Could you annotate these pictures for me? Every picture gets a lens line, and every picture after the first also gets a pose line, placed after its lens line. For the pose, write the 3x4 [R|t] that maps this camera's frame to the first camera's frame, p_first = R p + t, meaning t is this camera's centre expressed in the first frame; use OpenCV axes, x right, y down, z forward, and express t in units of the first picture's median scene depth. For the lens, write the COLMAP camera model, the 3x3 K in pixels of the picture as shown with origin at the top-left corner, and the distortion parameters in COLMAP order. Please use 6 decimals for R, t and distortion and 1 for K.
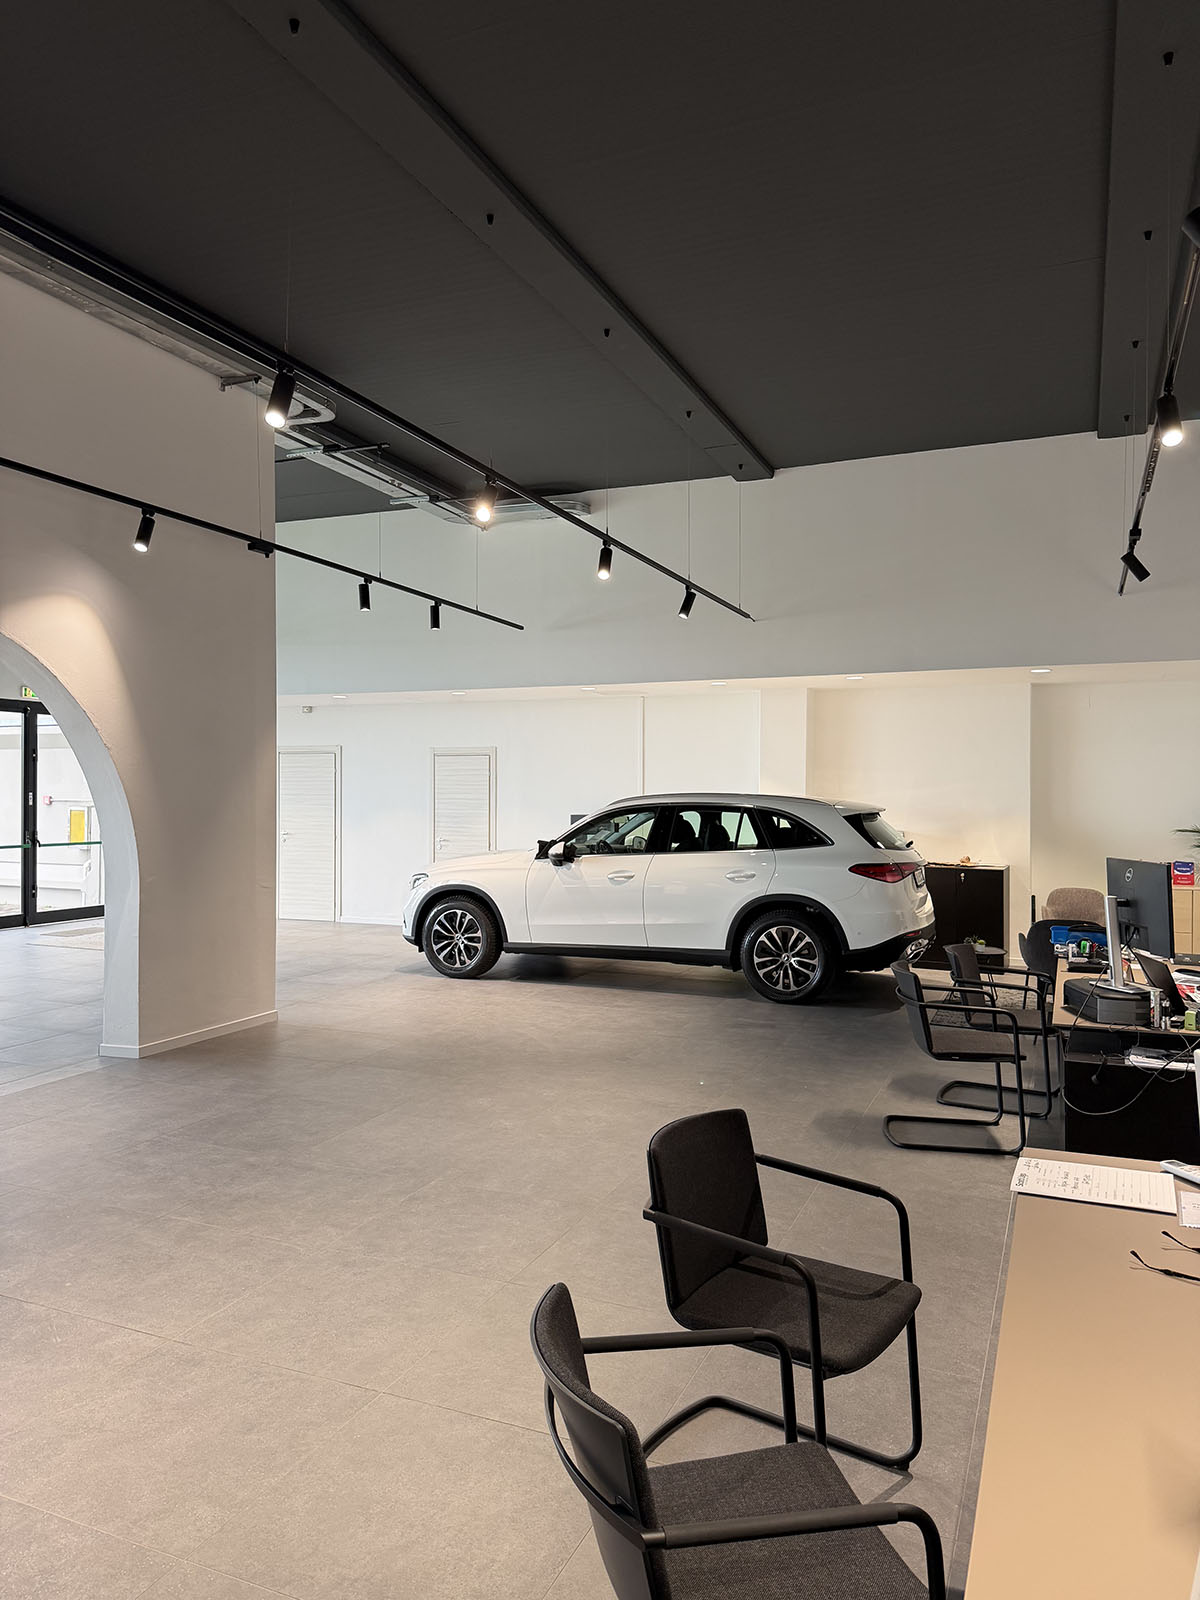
lens RADIAL K [[1124.5, 0, 594.0], [0, 1124.5, 795.4], [0, 0, 1]] dist [0.097647, -0.180588]
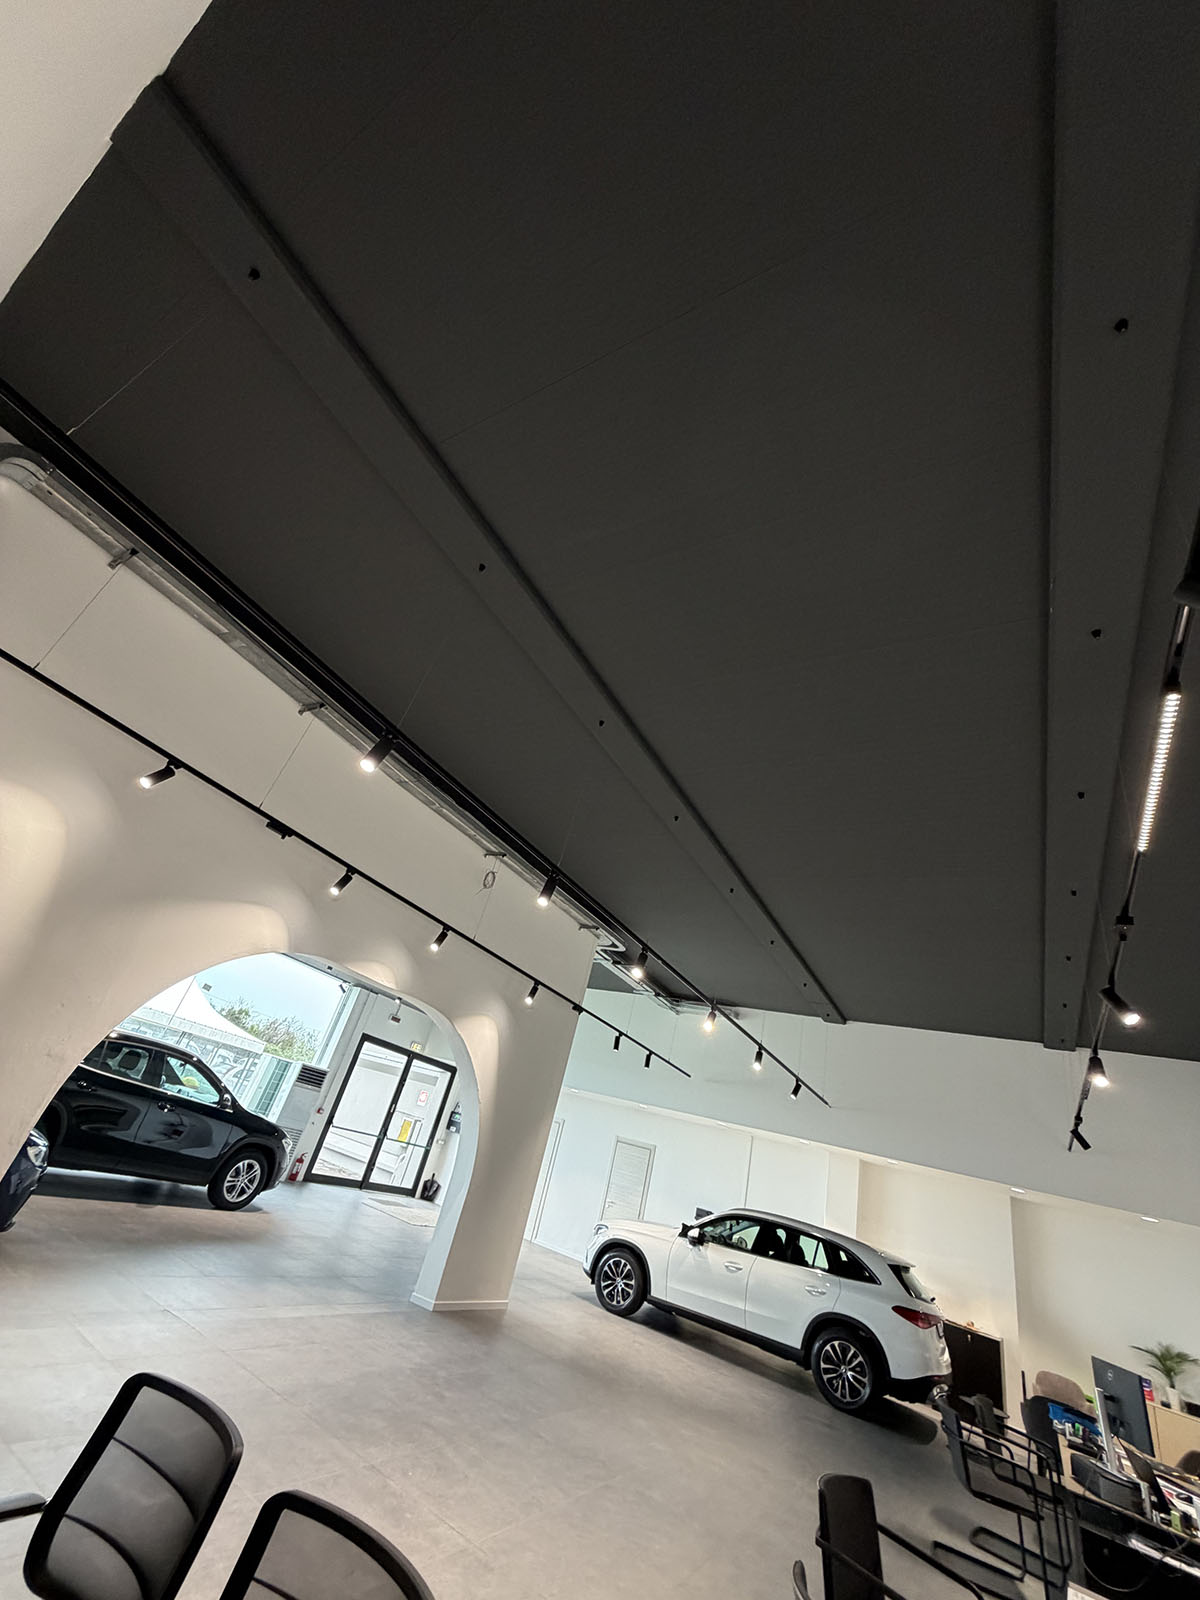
lens RADIAL K [[636.0, 0, 601.1], [0, 636.0, 789.5], [0, 0, 1]] dist [-0.000232, 0.000045]
pose [[0.965232, 0.146316, -0.216606, -0.062827], [-0.237529, 0.836886, -0.493155, -0.002344], [0.109119, 0.527459, 0.842544, -0.109652]]
